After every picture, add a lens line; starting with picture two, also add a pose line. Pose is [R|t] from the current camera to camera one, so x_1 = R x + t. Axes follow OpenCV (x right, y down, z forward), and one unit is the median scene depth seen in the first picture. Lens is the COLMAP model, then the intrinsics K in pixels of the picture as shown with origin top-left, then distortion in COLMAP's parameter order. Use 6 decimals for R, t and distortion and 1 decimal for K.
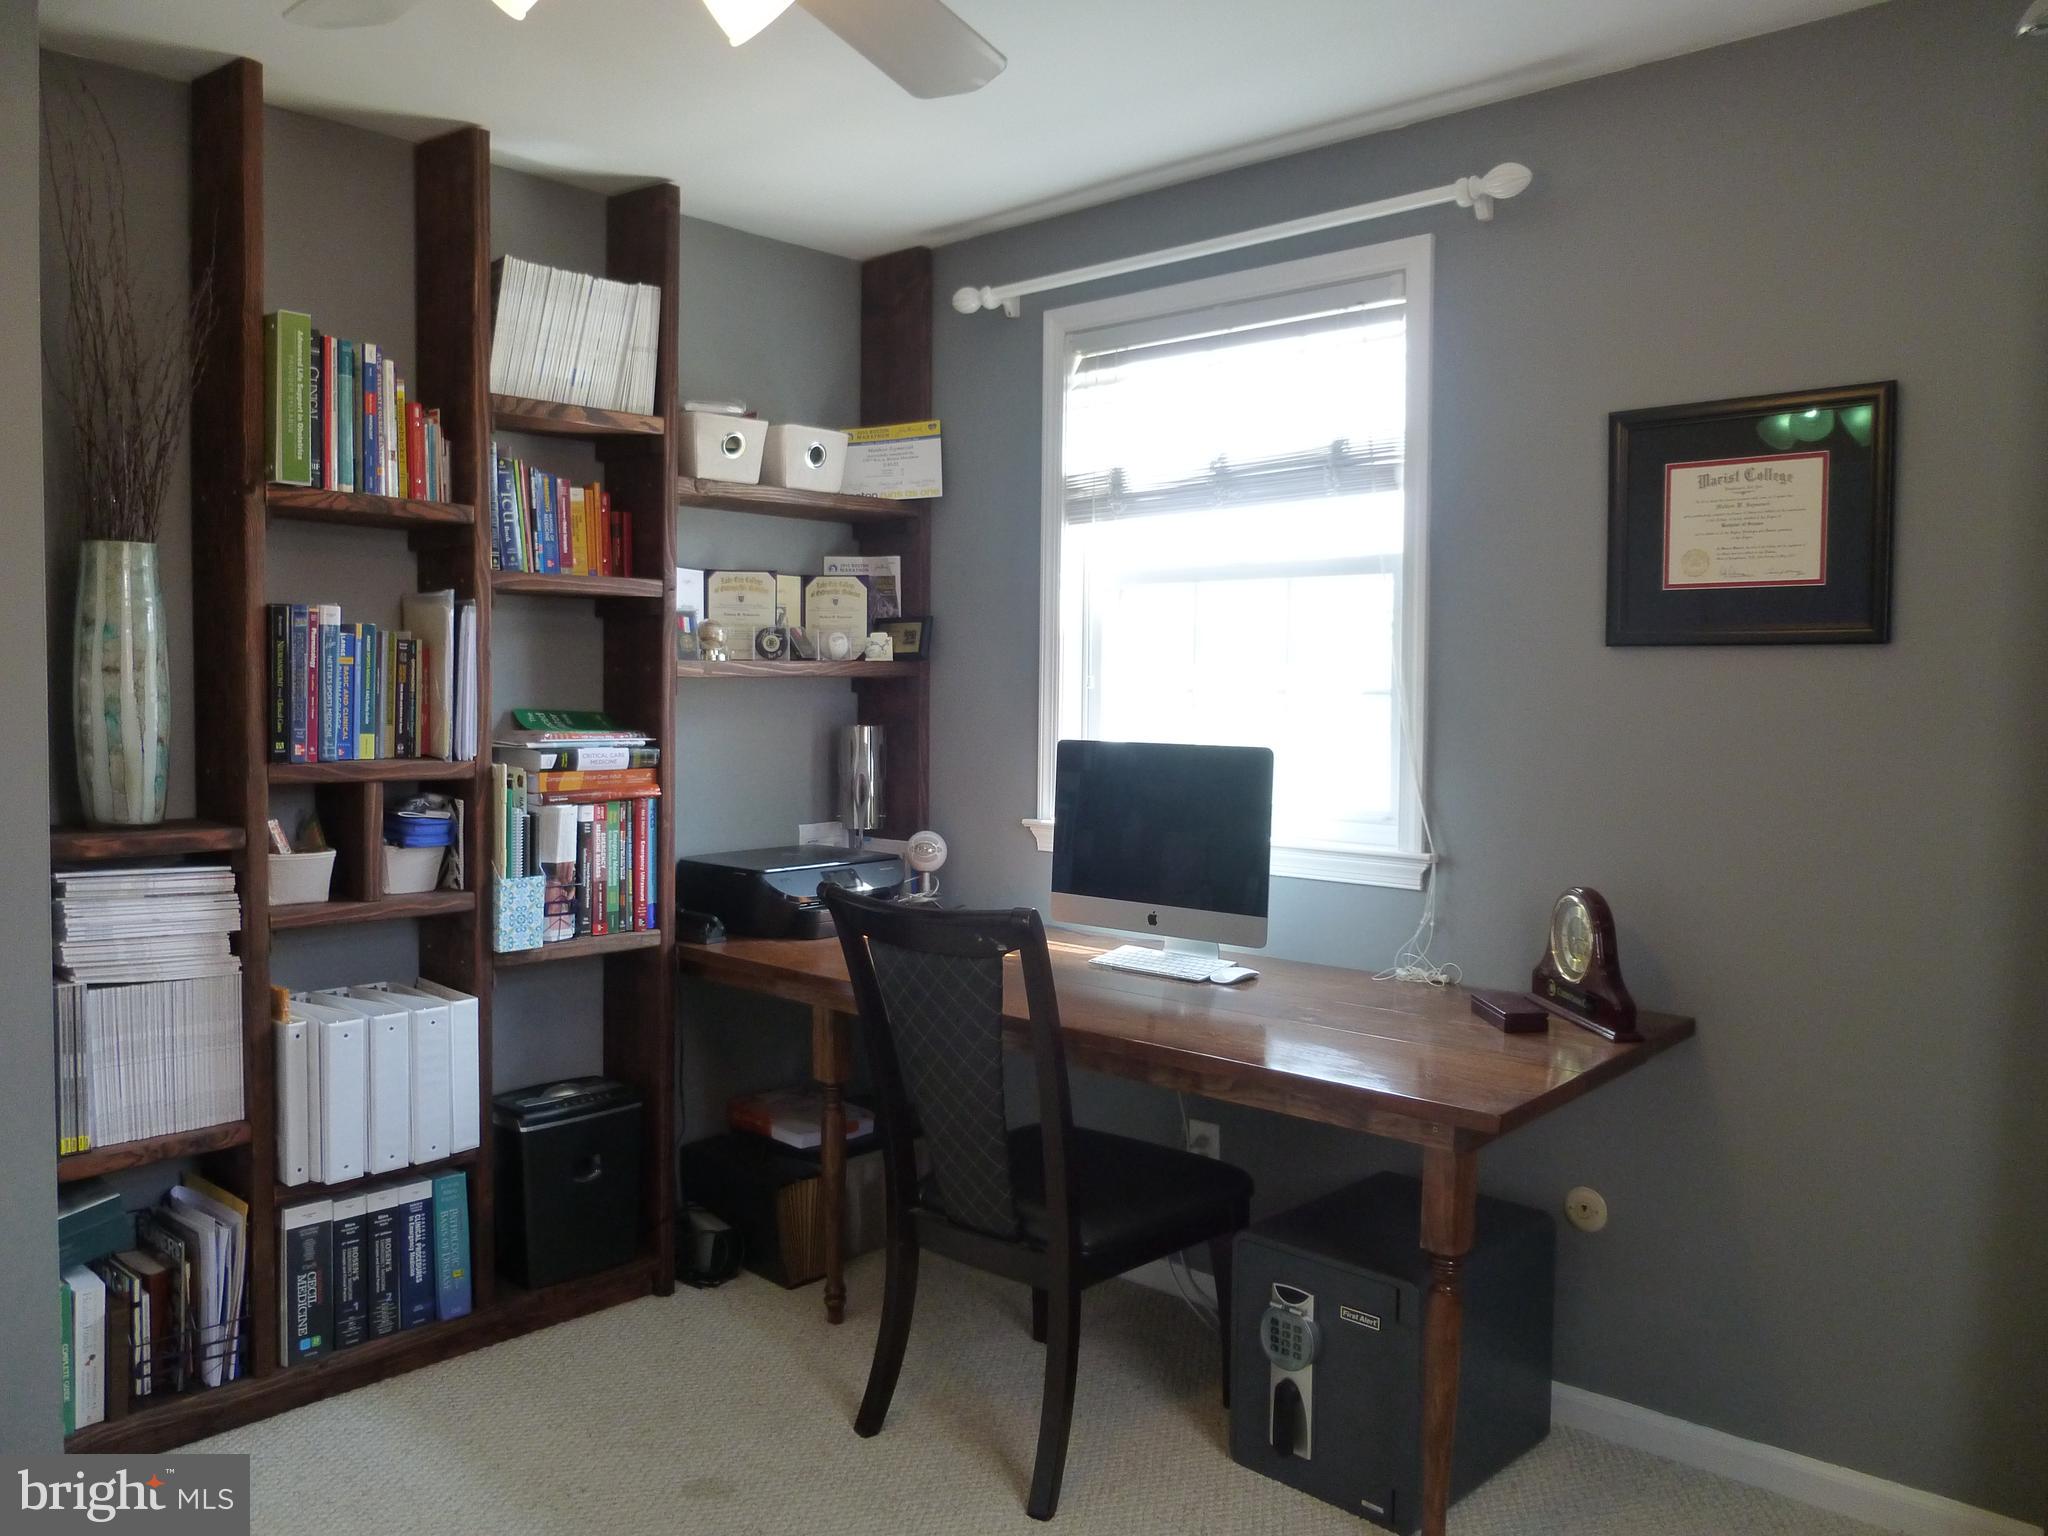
lens RADIAL K [[1533.3, 0, 1031.2], [0, 1533.3, 766.7], [0, 0, 1]] dist [-0.067416, 0.050693]
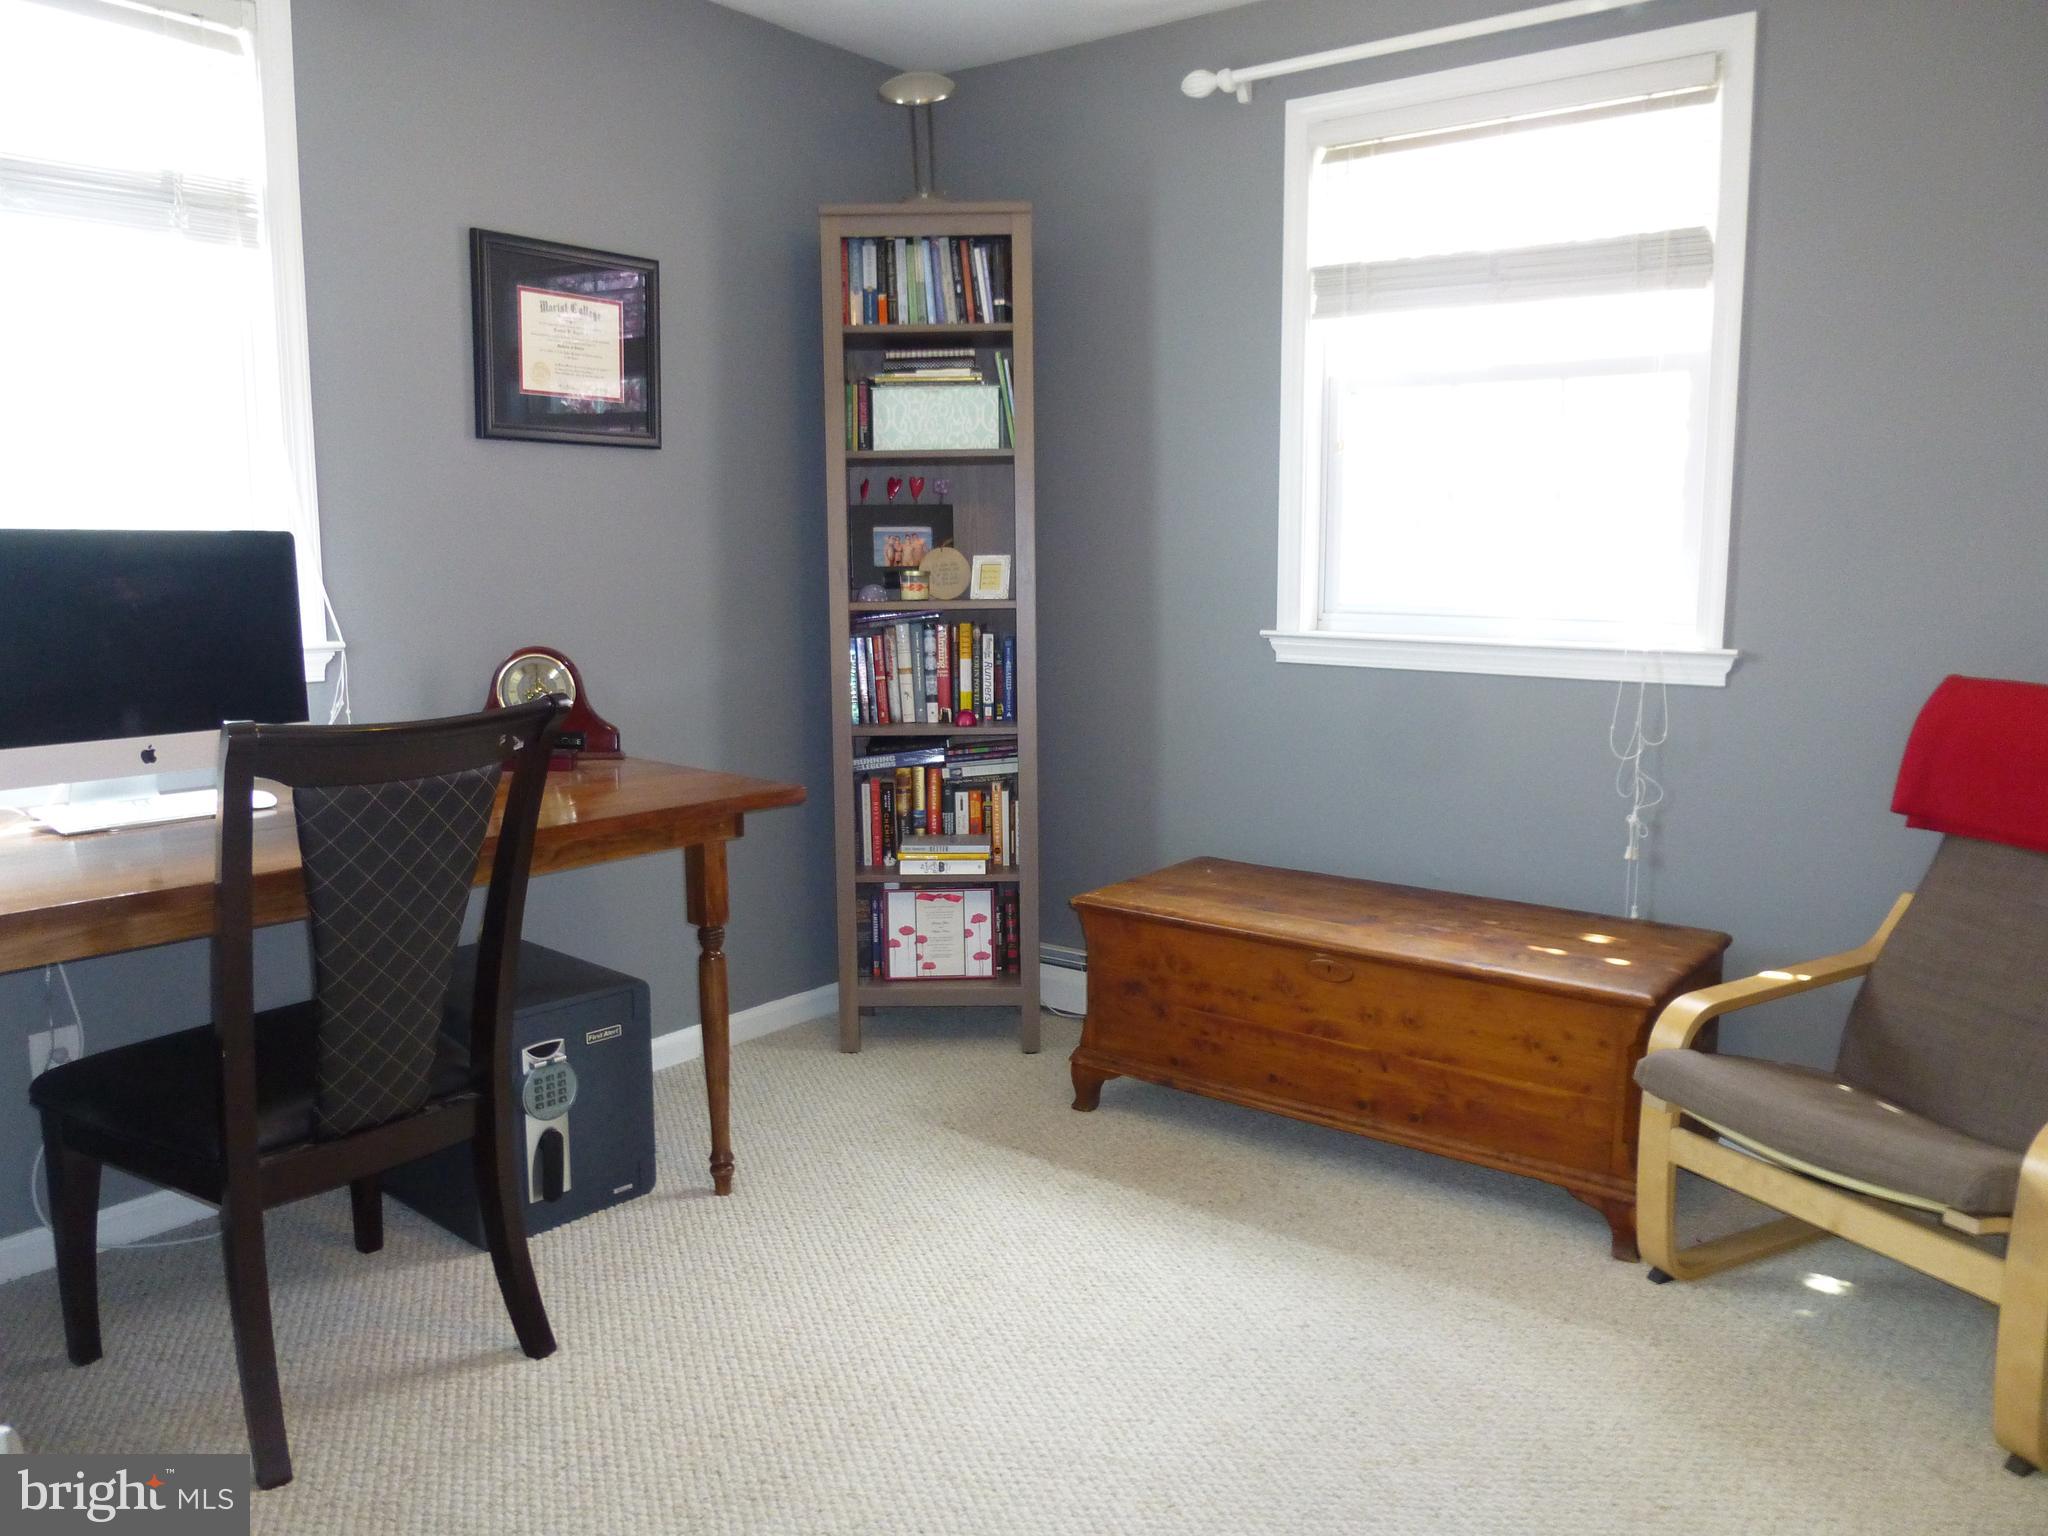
lens RADIAL K [[1533.3, 0, 1031.2], [0, 1533.3, 766.7], [0, 0, 1]] dist [-0.067416, 0.050693]
pose [[-0.070637, -0.148309, 0.986415, -0.844281], [0.045906, 0.987354, 0.151738, 0.010334], [-0.996445, 0.056000, -0.062935, 0.705517]]
